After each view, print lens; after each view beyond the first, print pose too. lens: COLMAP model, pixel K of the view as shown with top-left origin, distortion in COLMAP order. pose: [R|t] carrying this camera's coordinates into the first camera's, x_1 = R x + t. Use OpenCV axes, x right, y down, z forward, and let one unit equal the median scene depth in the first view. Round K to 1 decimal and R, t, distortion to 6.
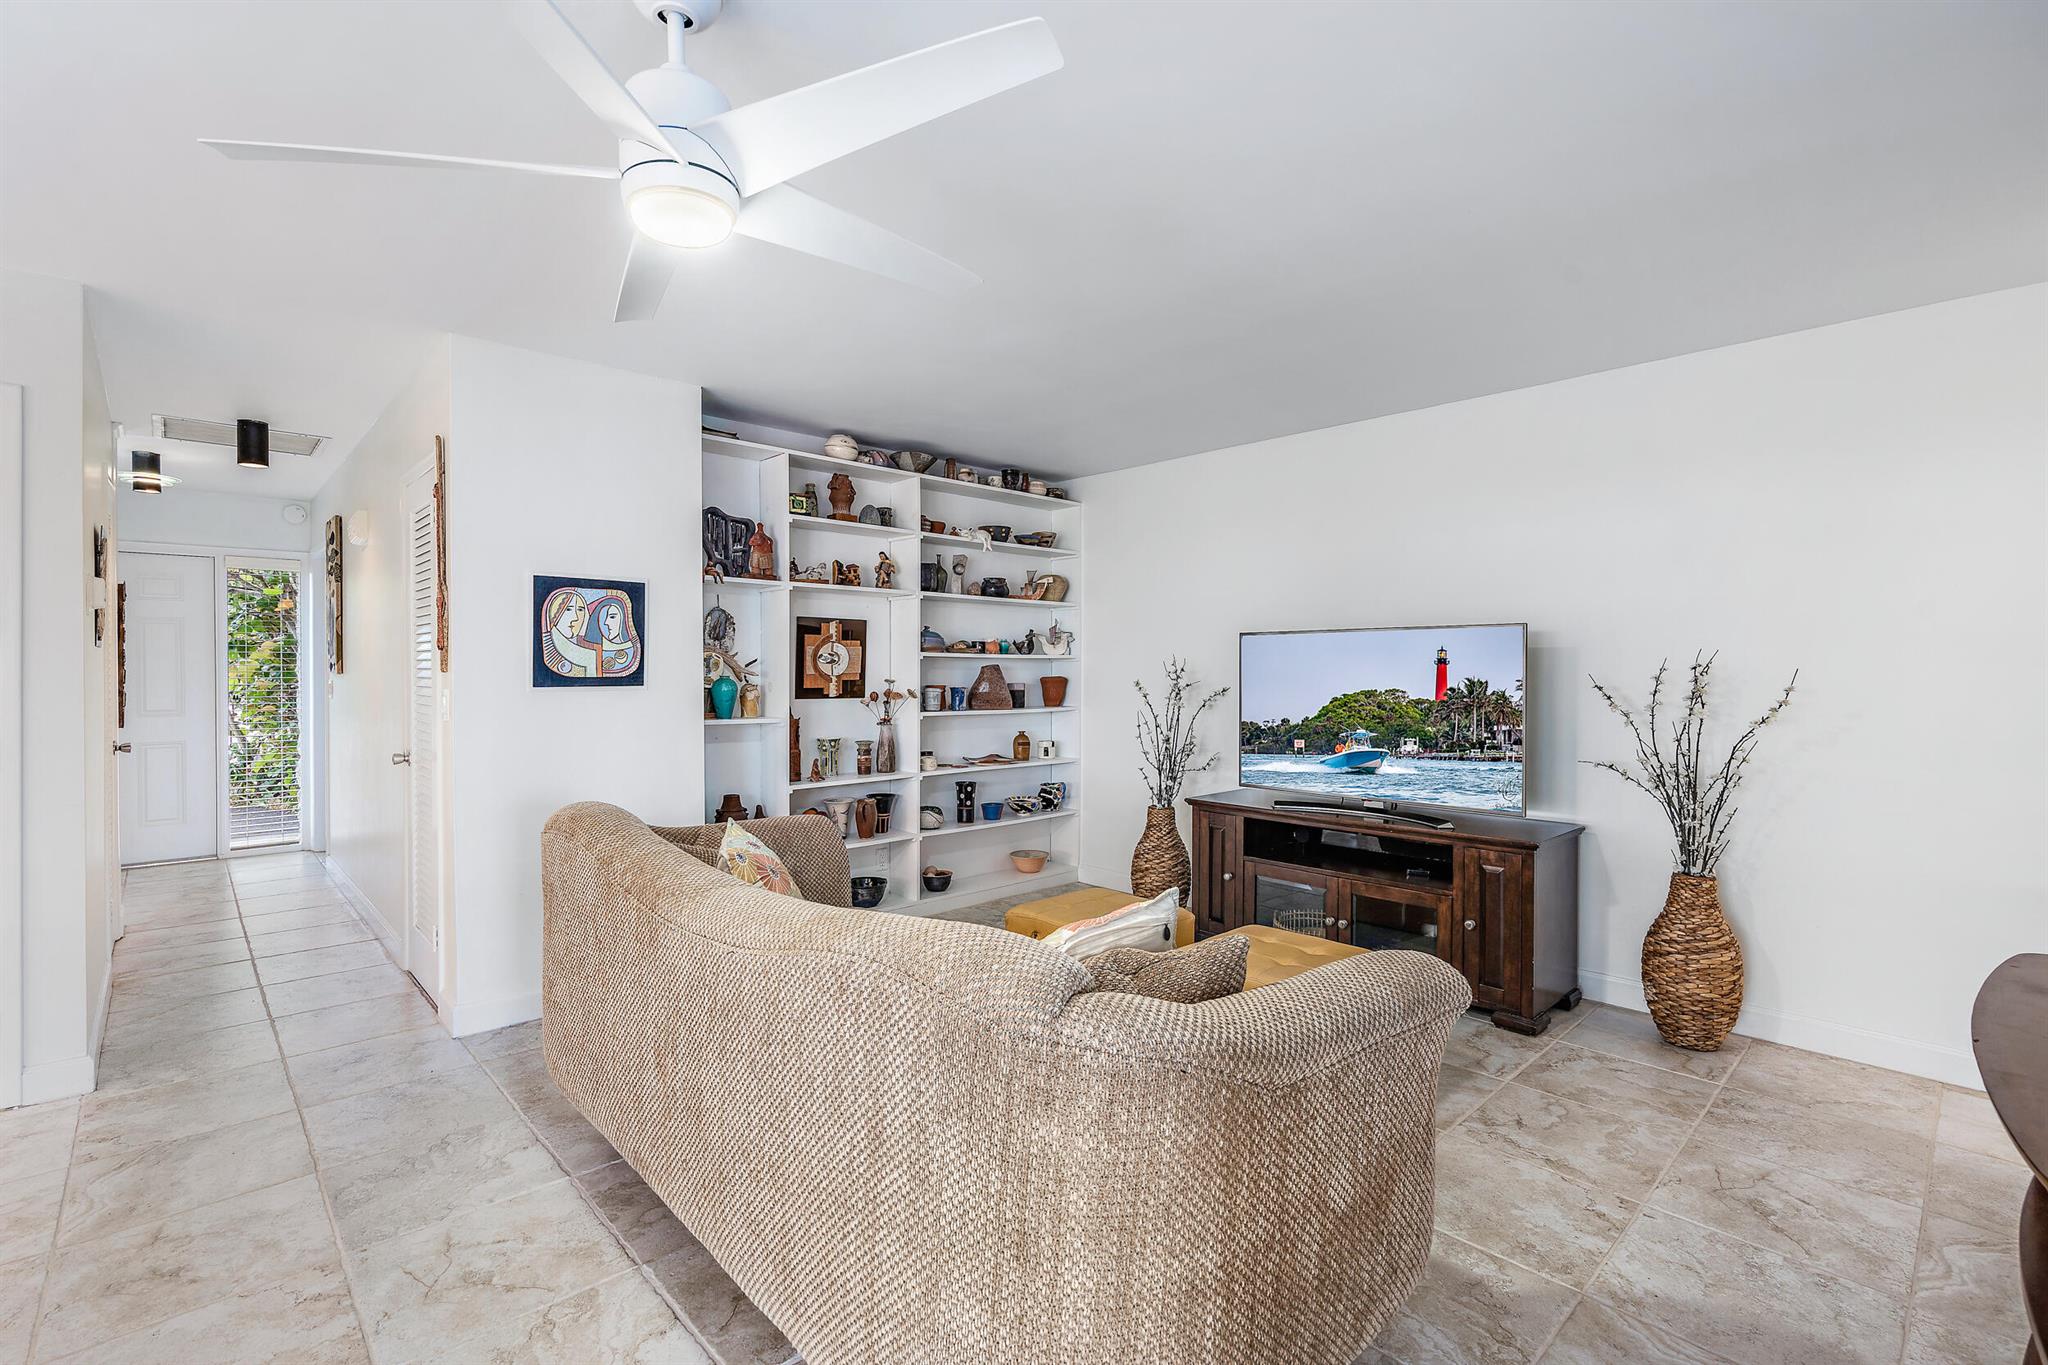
lens RADIAL K [[924.2, 0, 1022.0], [0, 924.2, 677.3], [0, 0, 1]] dist [-0.008120, 0.004173]
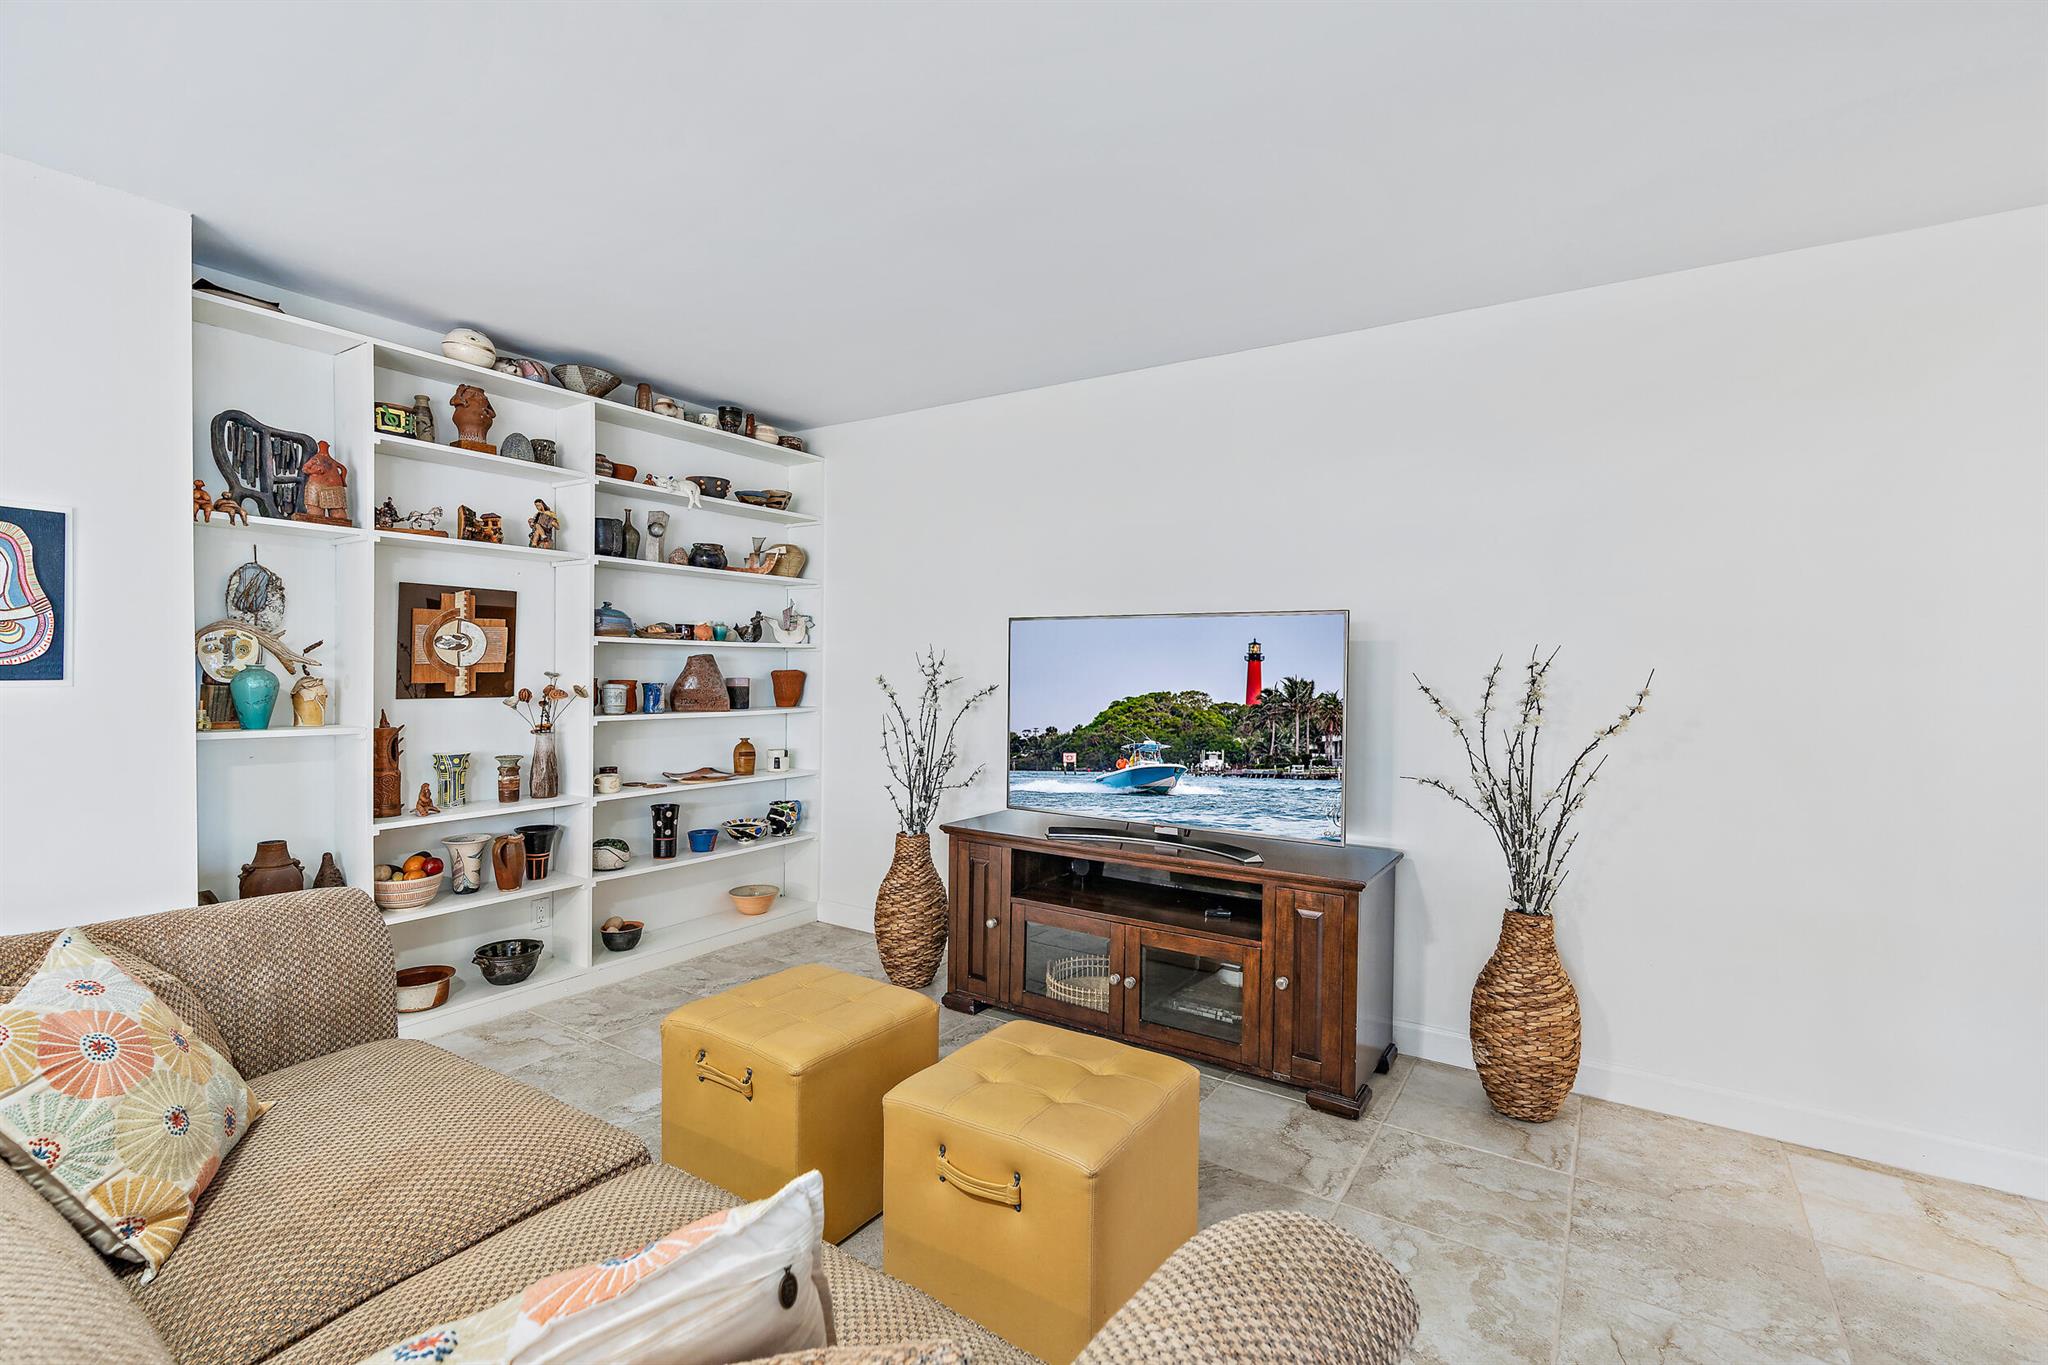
lens RADIAL K [[924.2, 0, 1022.0], [0, 924.2, 677.3], [0, 0, 1]] dist [-0.008120, 0.004173]
pose [[0.972599, 0.006652, 0.232393, 0.055690], [-0.008279, 0.999948, 0.006026, -0.001268], [-0.232341, -0.007785, 0.972603, 0.198820]]
